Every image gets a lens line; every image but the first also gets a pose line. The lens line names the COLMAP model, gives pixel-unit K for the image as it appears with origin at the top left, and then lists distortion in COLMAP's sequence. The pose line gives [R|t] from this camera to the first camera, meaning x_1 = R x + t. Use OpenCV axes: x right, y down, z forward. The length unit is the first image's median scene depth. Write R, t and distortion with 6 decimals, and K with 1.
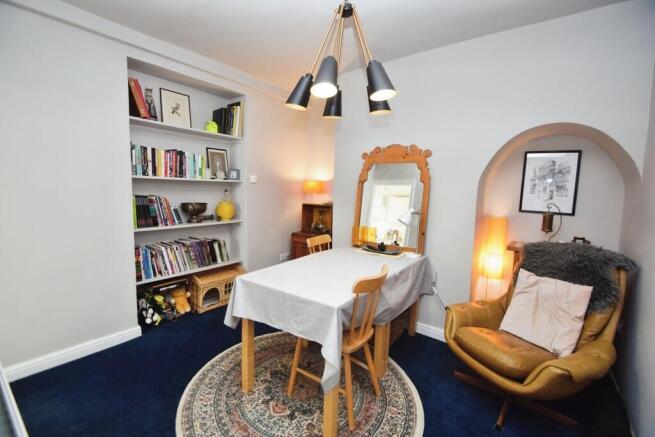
lens RADIAL K [[285.7, 0, 322.2], [0, 285.7, 211.9], [0, 0, 1]] dist [0.012993, -0.016513]
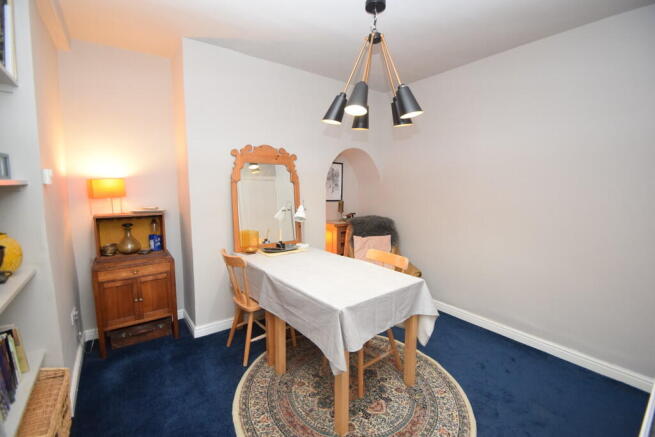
lens RADIAL K [[285.7, 0, 322.2], [0, 285.7, 211.9], [0, 0, 1]] dist [0.012993, -0.016513]
pose [[0.289700, -0.113505, 0.950363, -0.727241], [0.077829, 0.992449, 0.094806, -0.086110], [-0.953948, 0.046501, 0.296346, 0.550554]]
